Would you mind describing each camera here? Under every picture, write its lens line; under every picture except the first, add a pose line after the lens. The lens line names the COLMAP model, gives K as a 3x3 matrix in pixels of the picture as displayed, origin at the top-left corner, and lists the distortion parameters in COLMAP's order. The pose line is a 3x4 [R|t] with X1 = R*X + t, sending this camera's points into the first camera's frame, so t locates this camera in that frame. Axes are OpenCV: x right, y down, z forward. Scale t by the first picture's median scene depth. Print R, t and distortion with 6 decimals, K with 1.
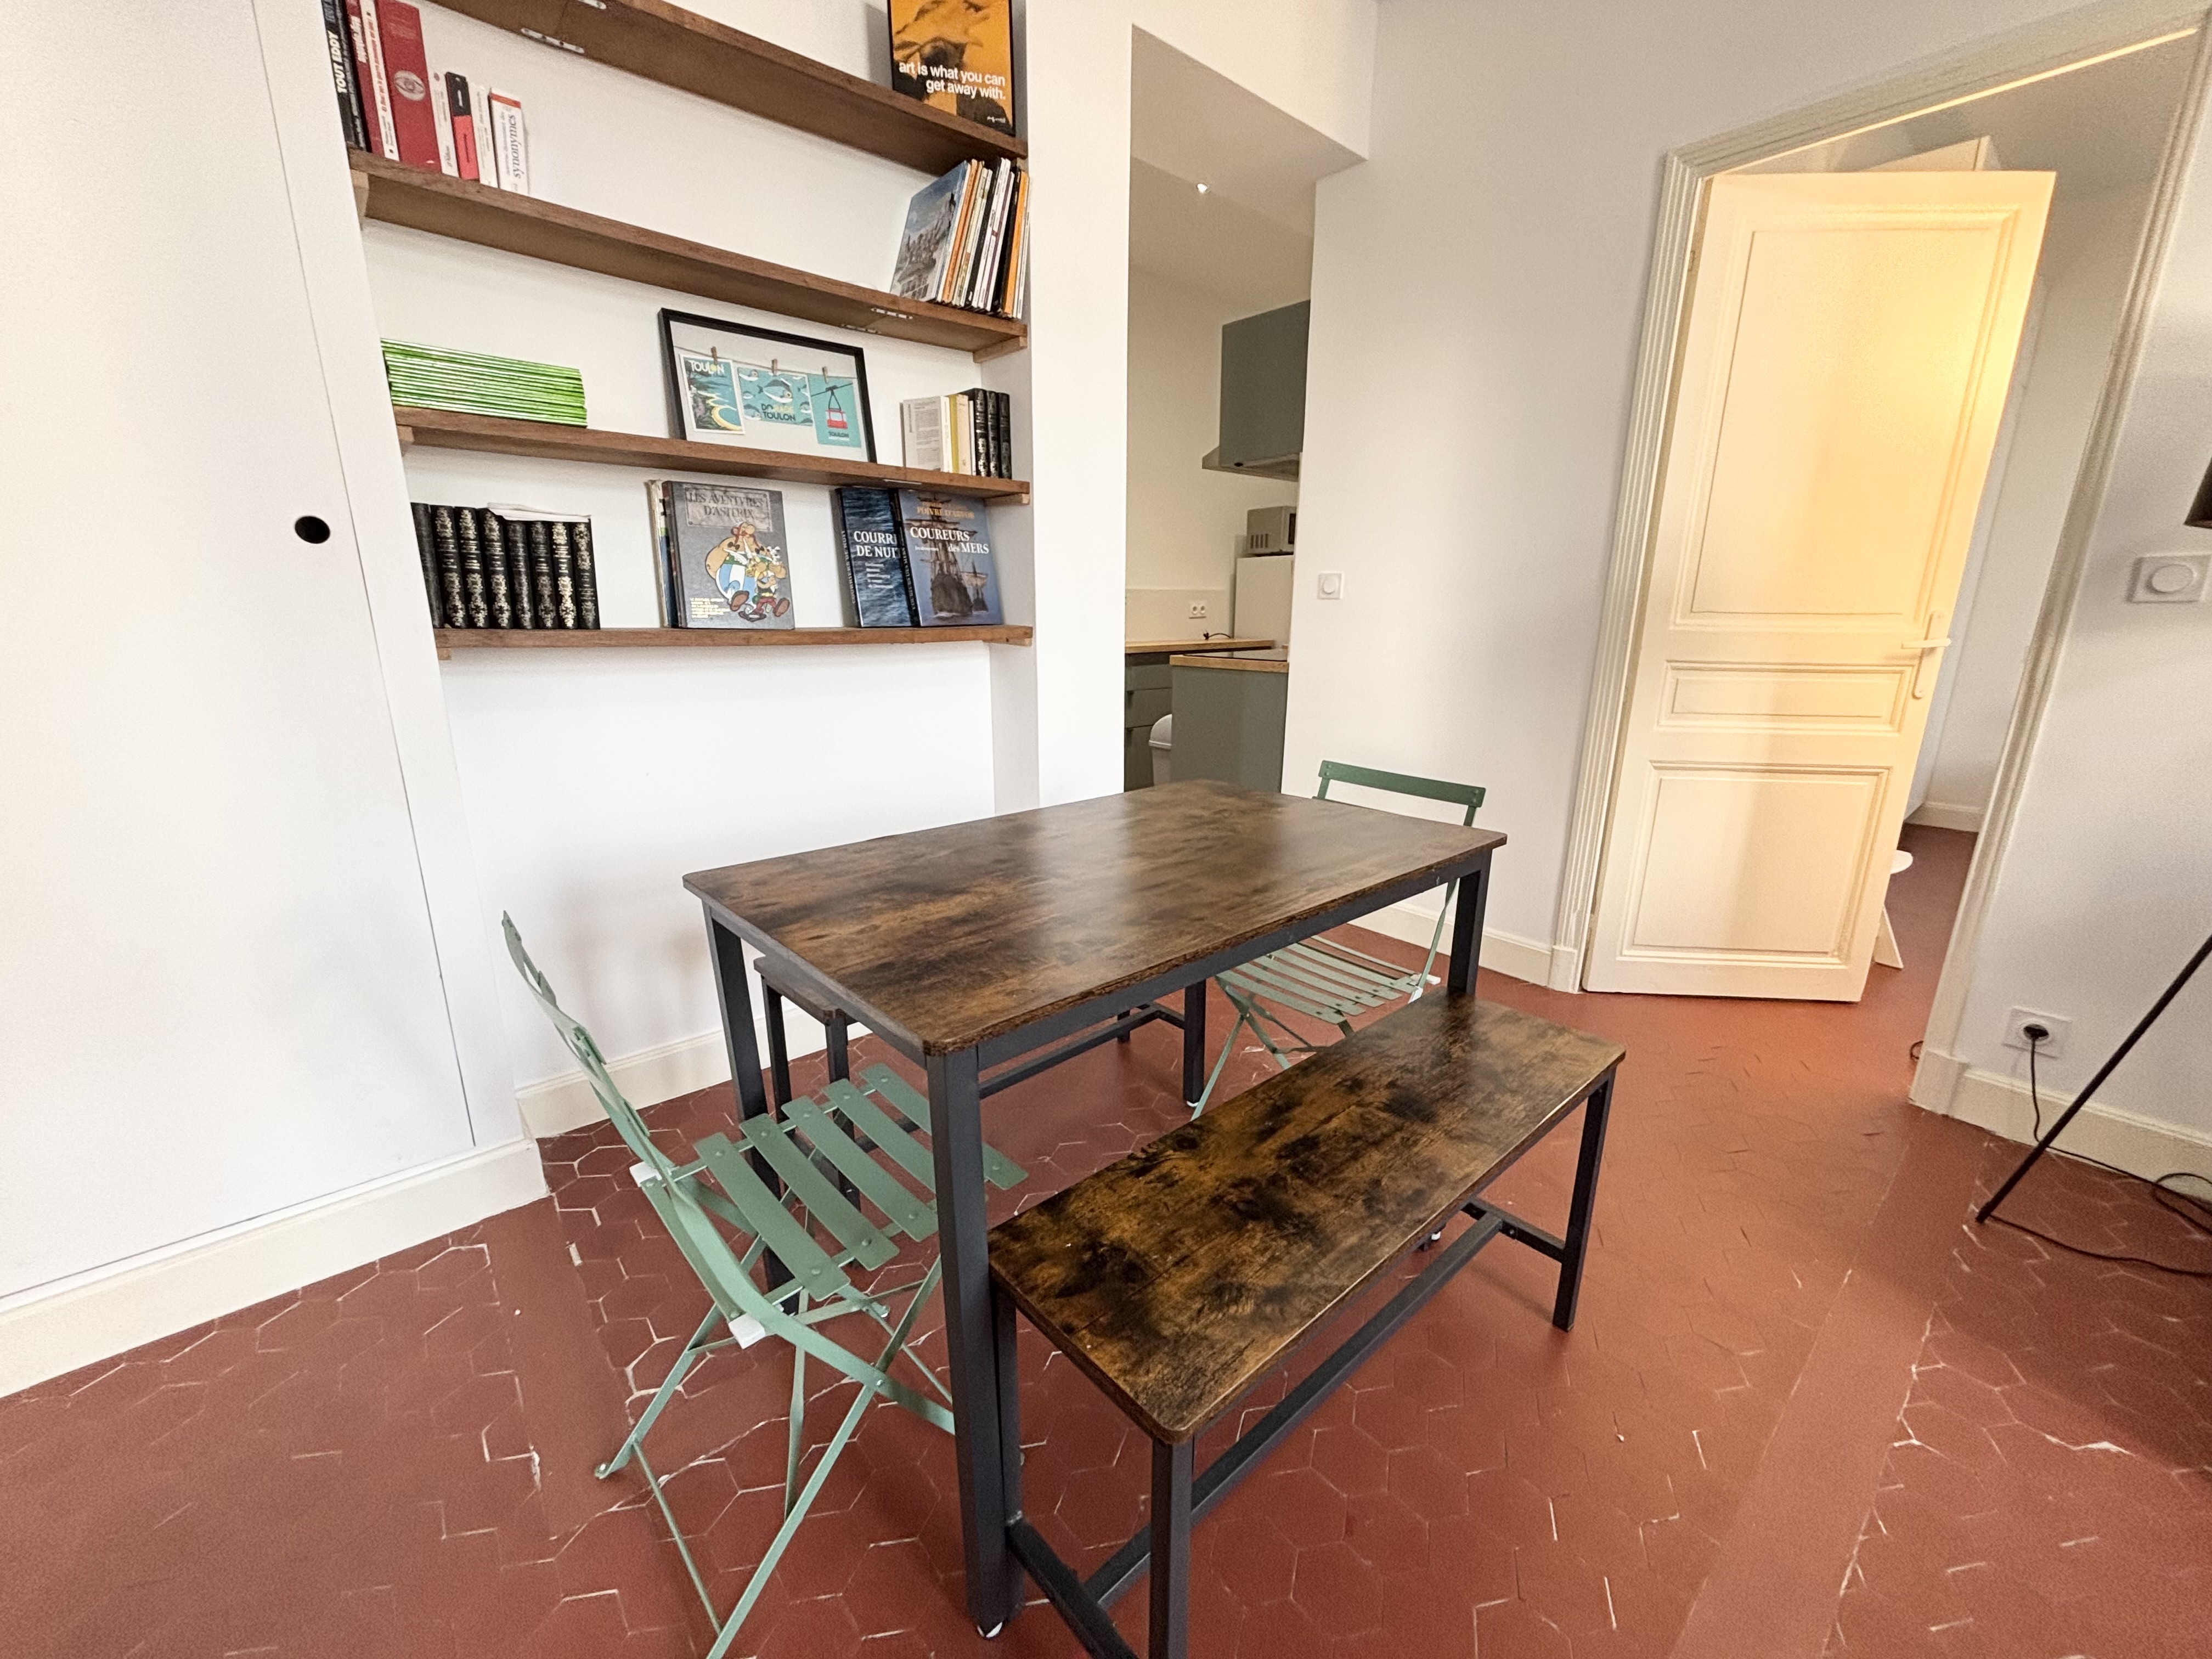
lens RADIAL K [[889.5, 0, 1106.0], [0, 889.5, 829.5], [0, 0, 1]] dist [-0.001174, 0.000243]
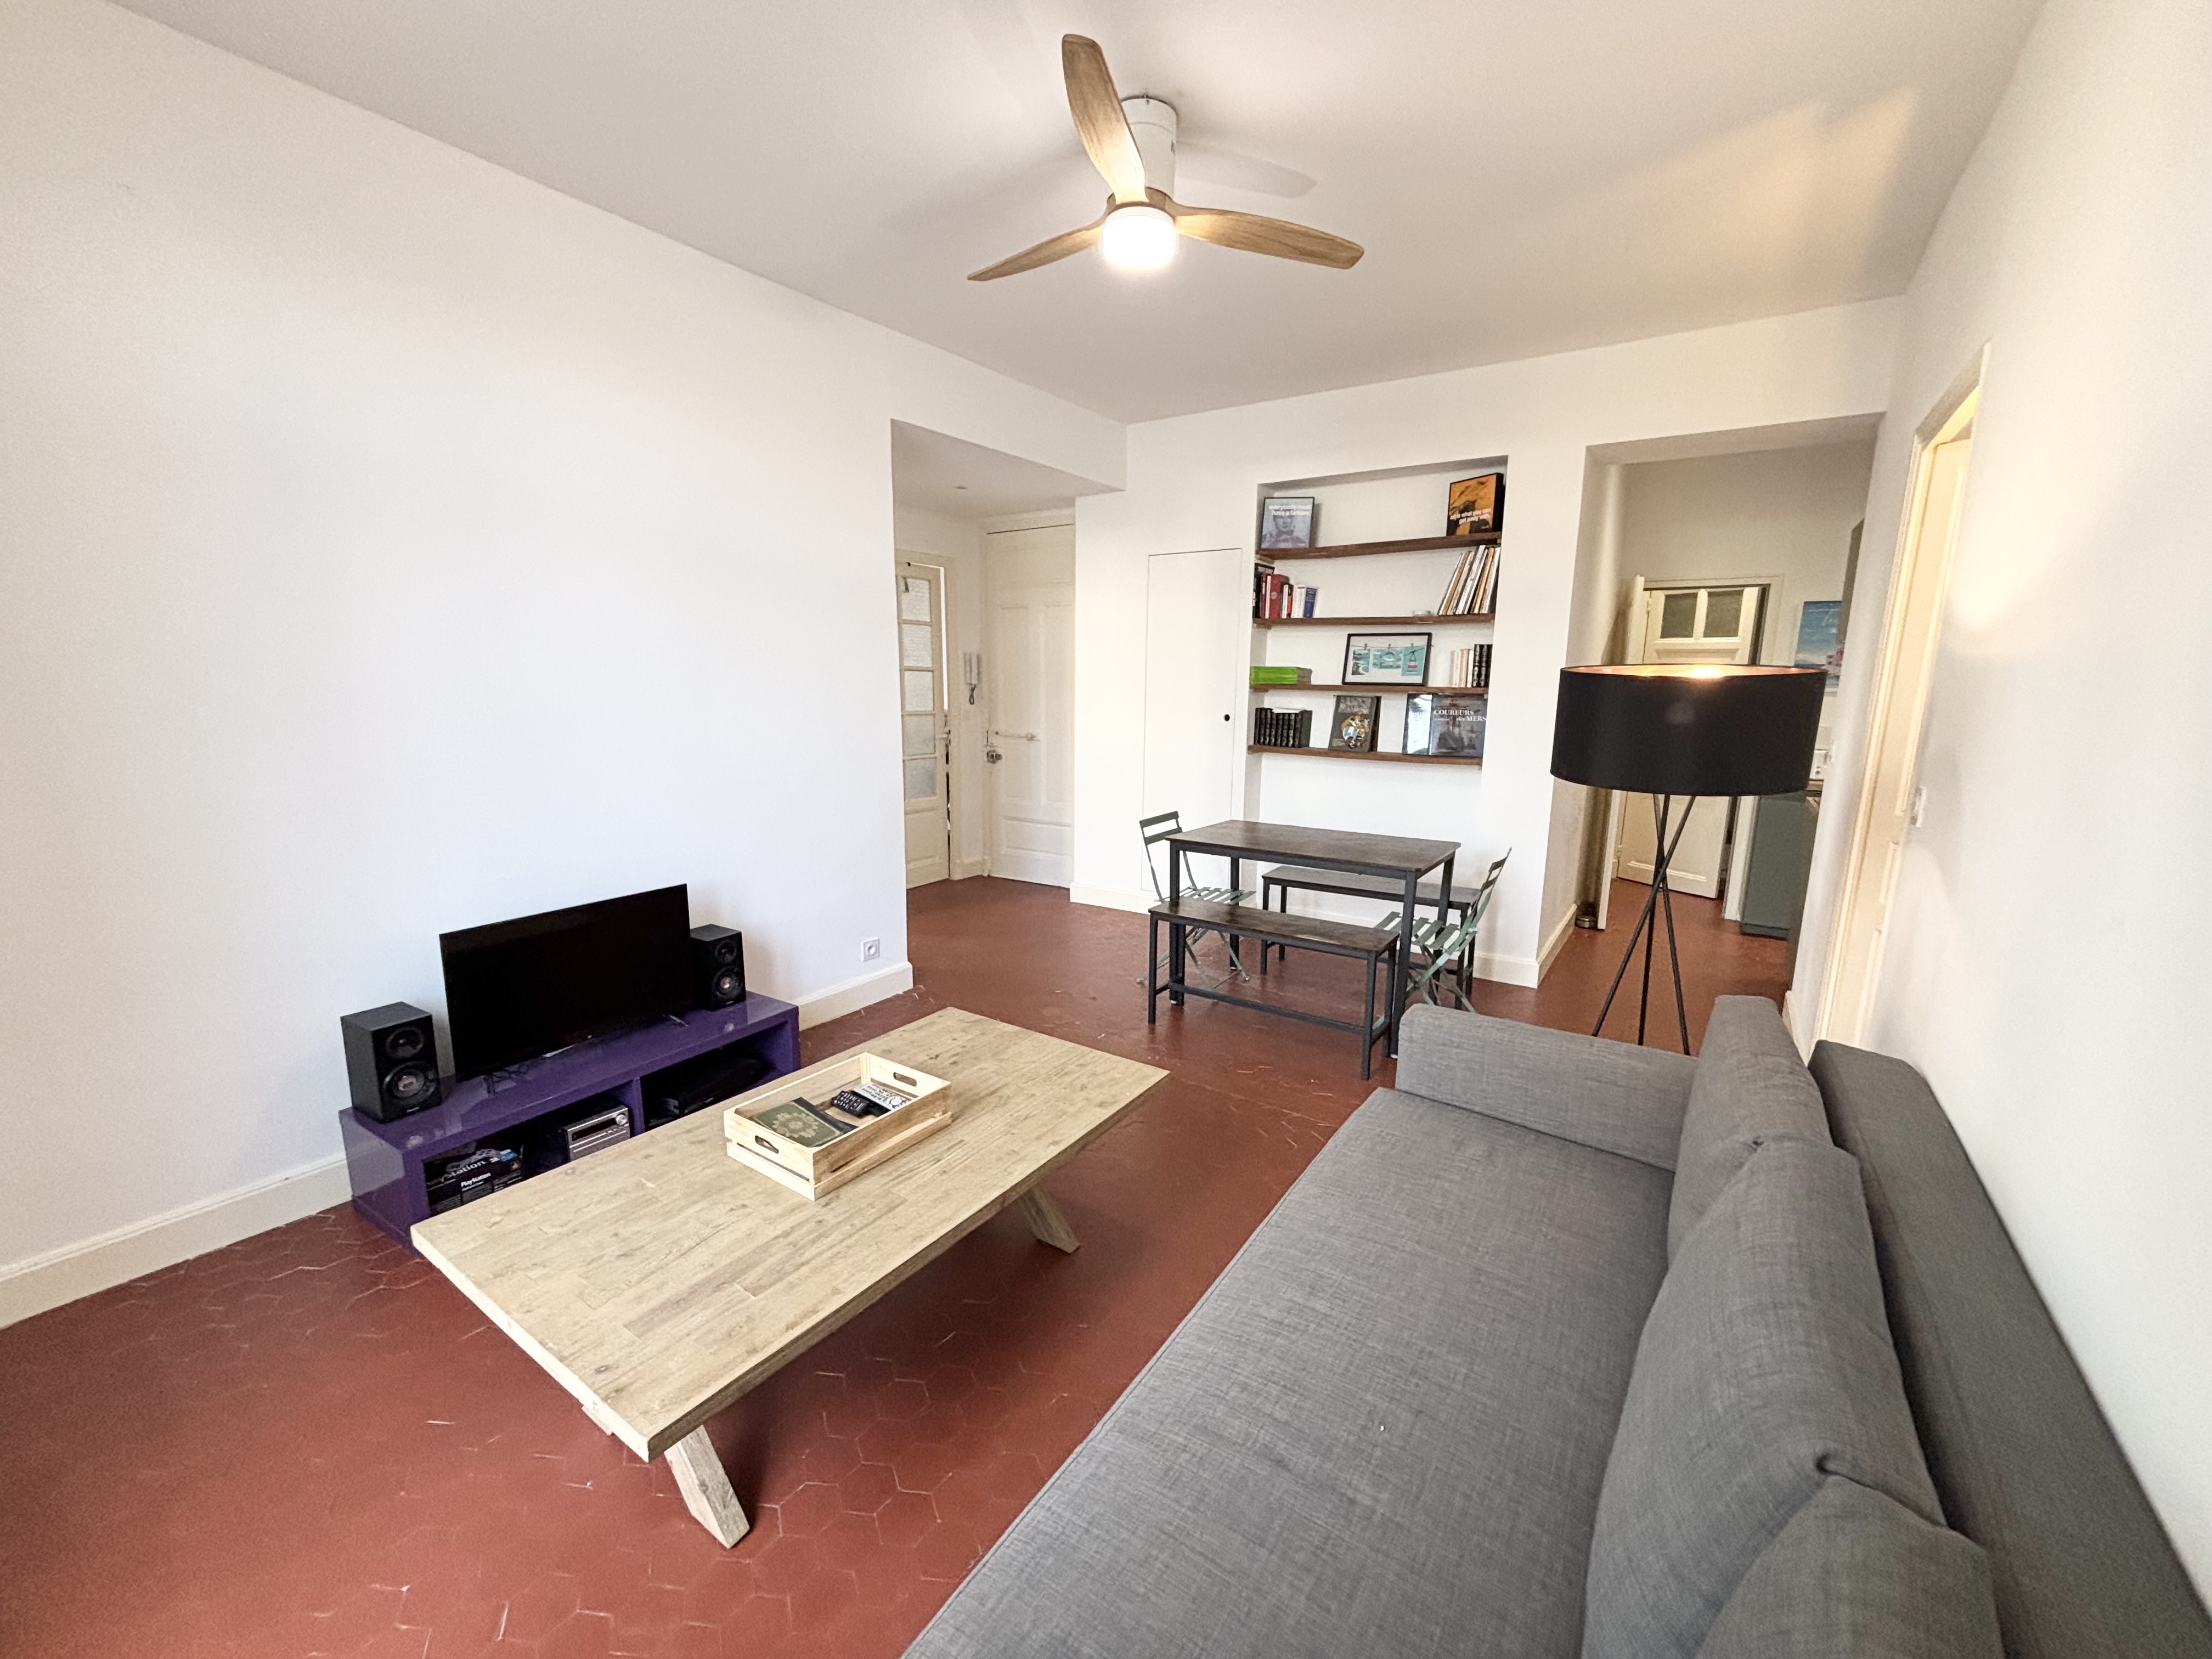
lens RADIAL K [[899.0, 0, 1078.2], [0, 899.0, 807.2], [0, 0, 1]] dist [0.000459, 0.000031]
pose [[0.235226, 0.133556, -0.962721, 1.844032], [-0.249500, 0.965620, 0.072996, -0.069211], [0.939371, 0.223028, 0.260461, -0.330645]]
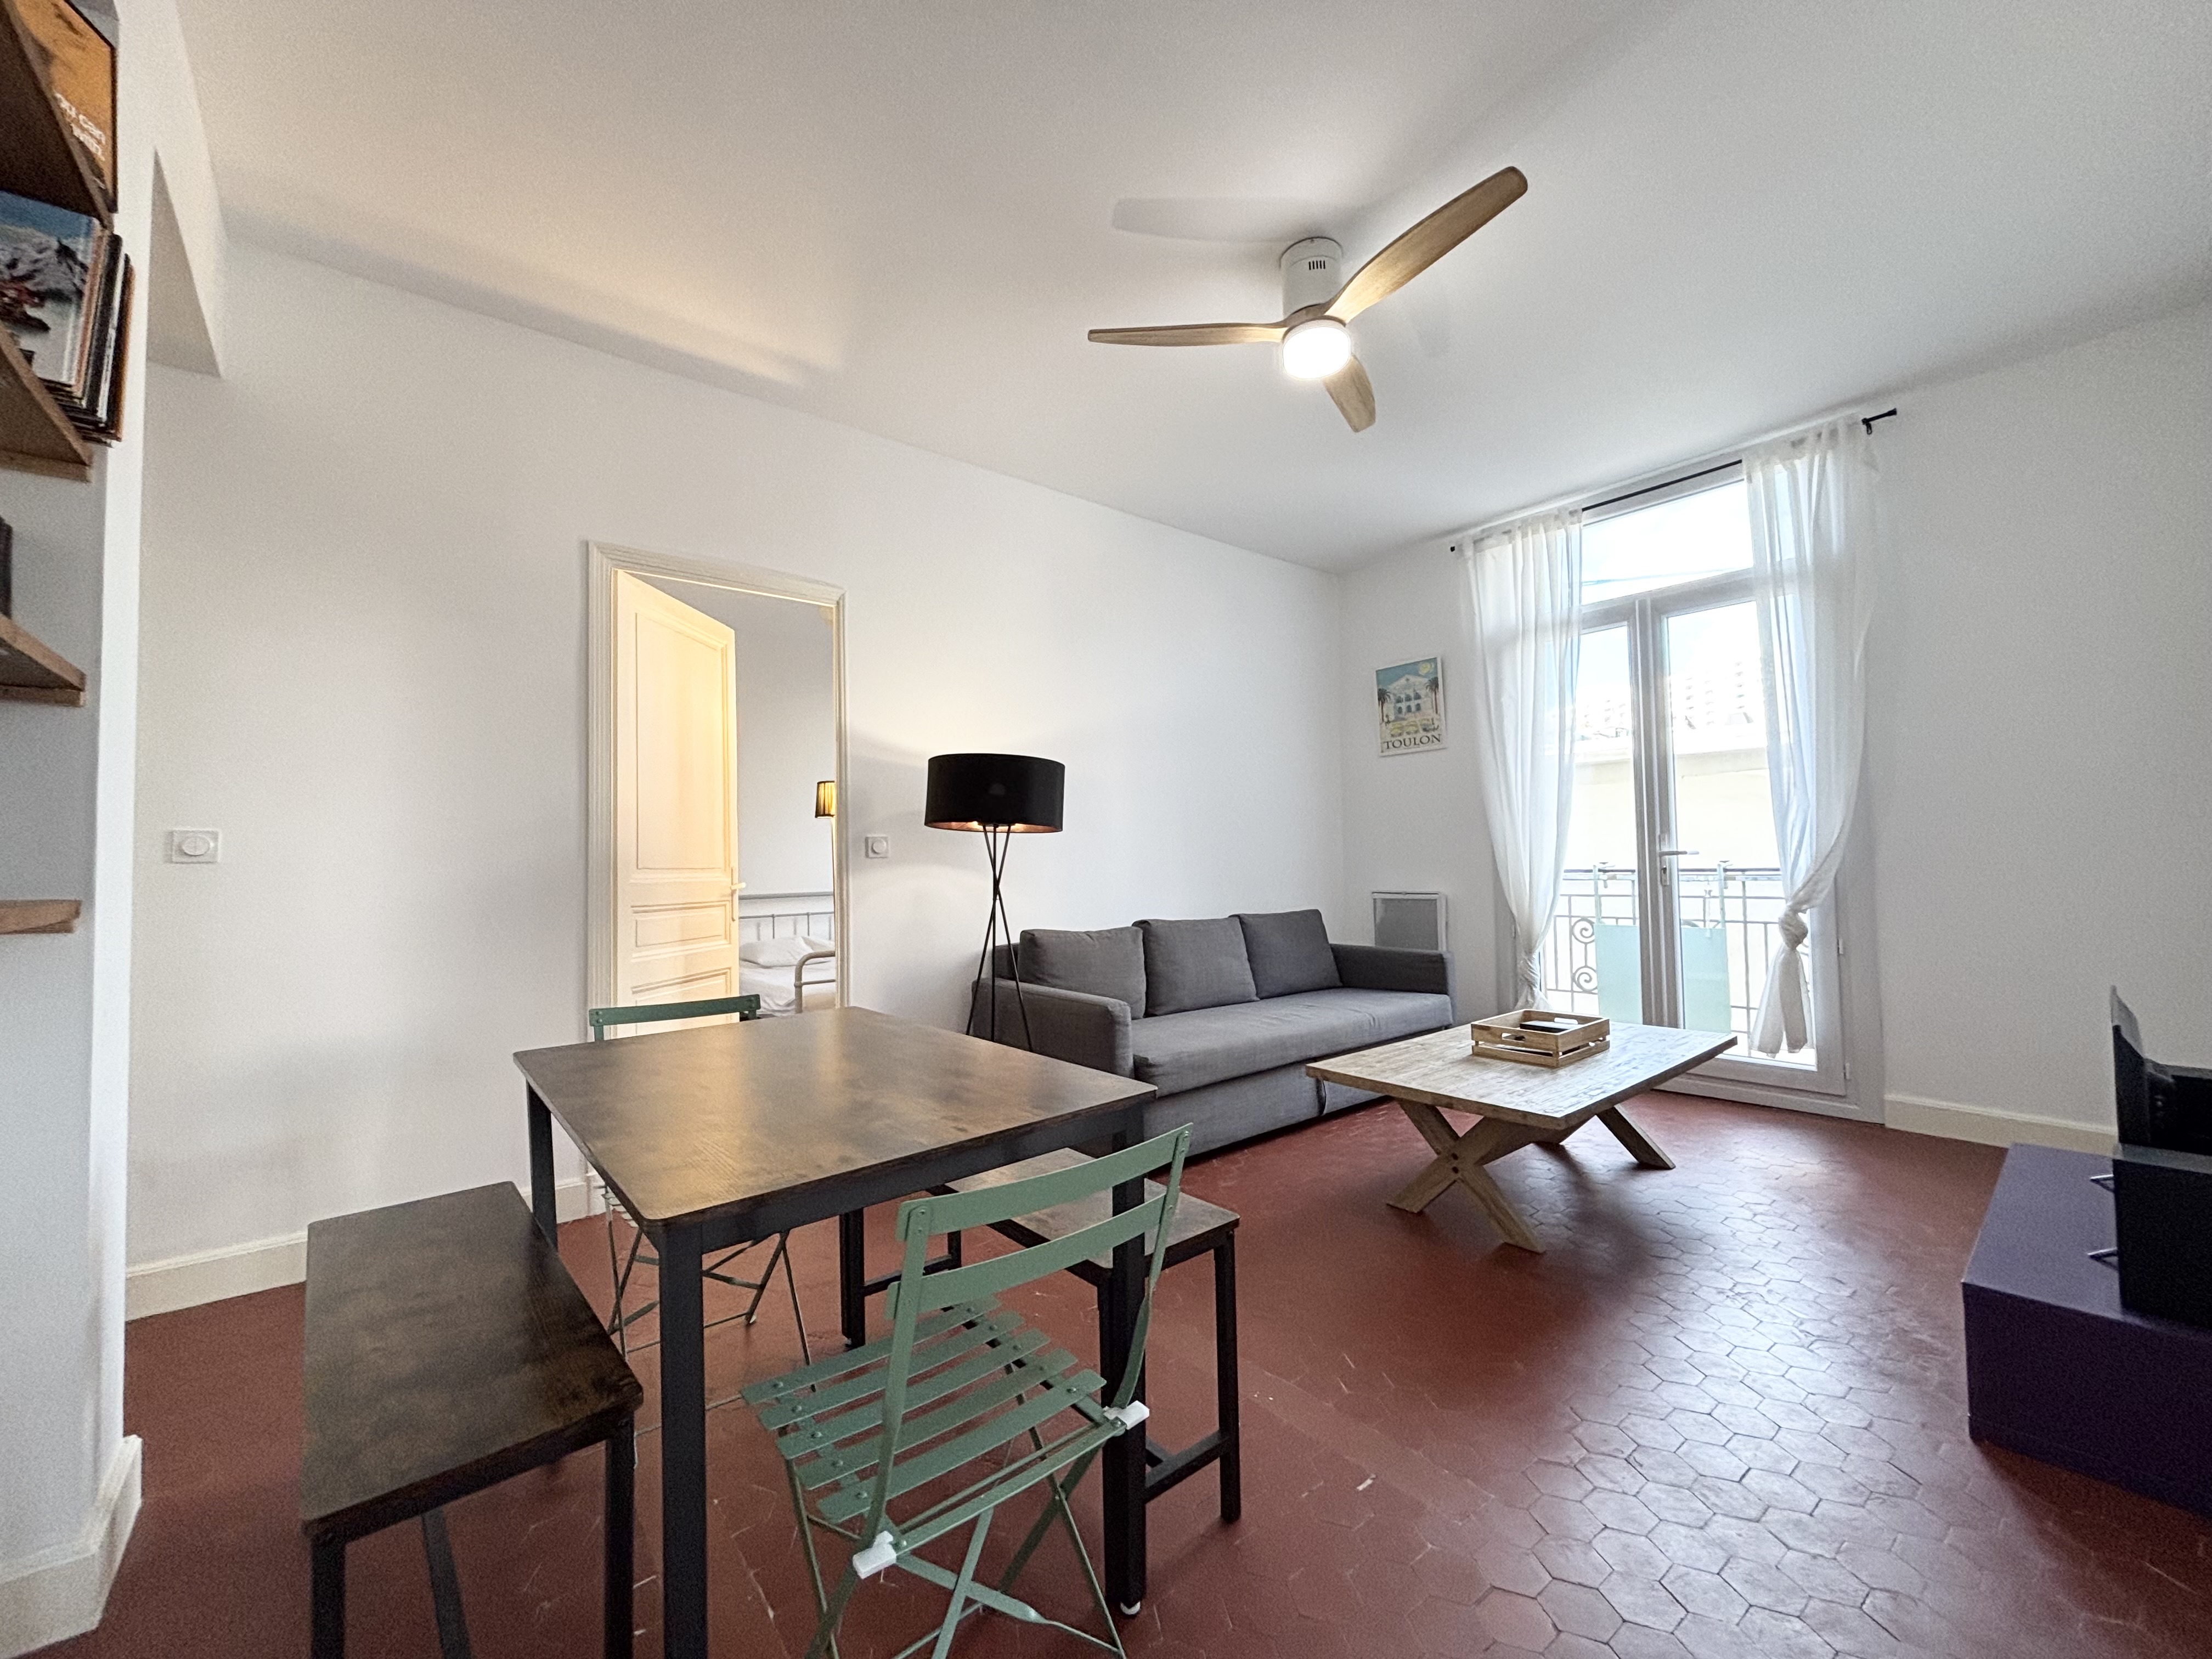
lens RADIAL K [[895.7, 0, 1102.5], [0, 895.7, 833.4], [0, 0, 1]] dist [-0.004125, -0.000244]
pose [[0.033305, 0.028237, 0.999046, -0.790785], [0.266778, 0.963081, -0.036114, -0.082678], [-0.963182, 0.267727, 0.024542, 0.377688]]
